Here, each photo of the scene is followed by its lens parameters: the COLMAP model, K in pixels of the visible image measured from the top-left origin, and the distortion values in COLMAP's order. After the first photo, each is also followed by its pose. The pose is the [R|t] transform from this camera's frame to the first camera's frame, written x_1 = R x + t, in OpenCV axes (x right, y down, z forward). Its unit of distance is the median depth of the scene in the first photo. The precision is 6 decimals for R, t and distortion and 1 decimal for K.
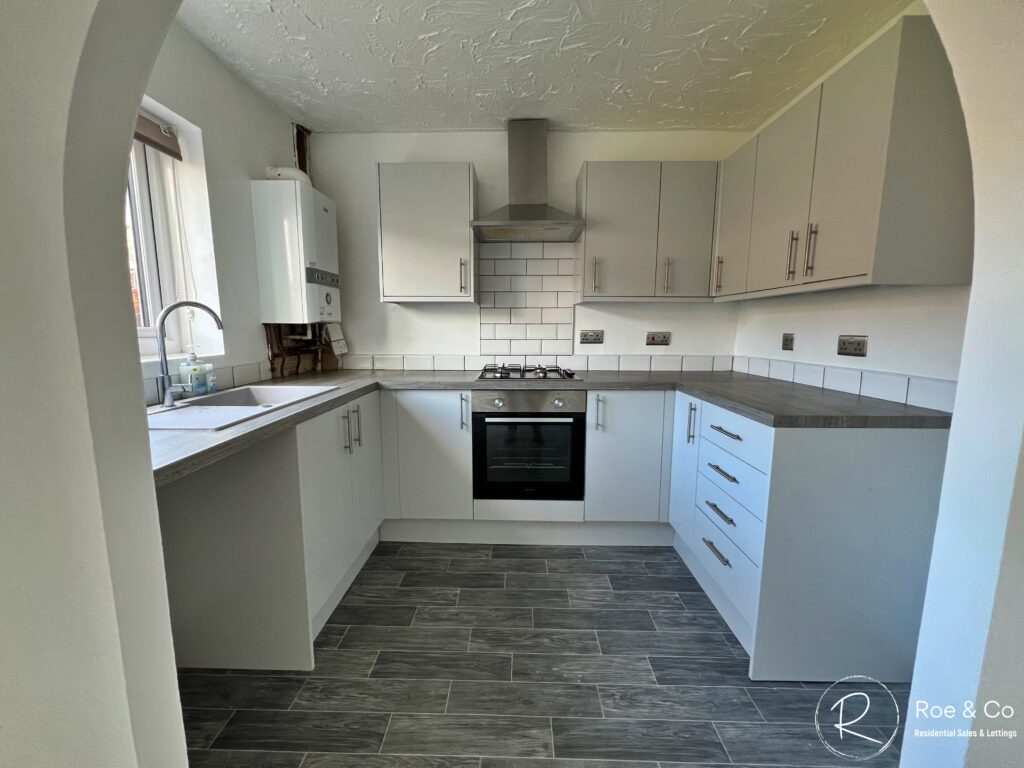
lens RADIAL K [[410.6, 0, 509.3], [0, 410.6, 383.1], [0, 0, 1]] dist [-0.002981, -0.000301]
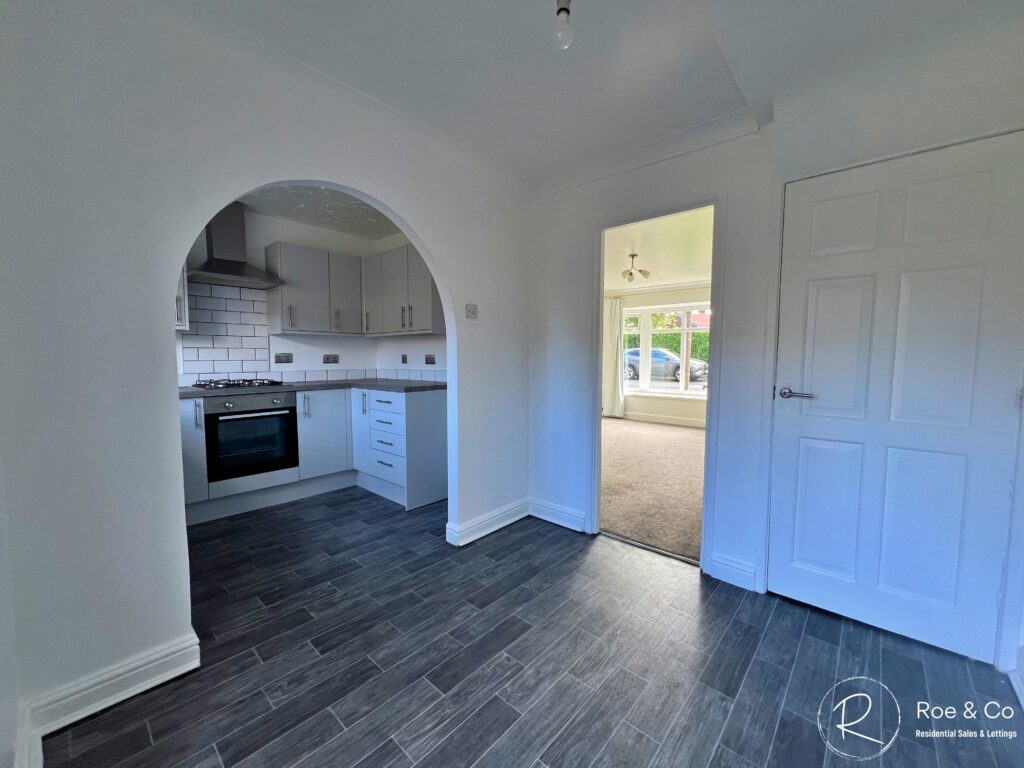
lens RADIAL K [[410.6, 0, 509.3], [0, 410.6, 383.1], [0, 0, 1]] dist [-0.002981, -0.000301]
pose [[0.653560, -0.051066, 0.755150, -0.437256], [0.101617, 0.994608, -0.020688, 0.096814], [-0.750022, 0.090257, 0.655226, -0.591455]]
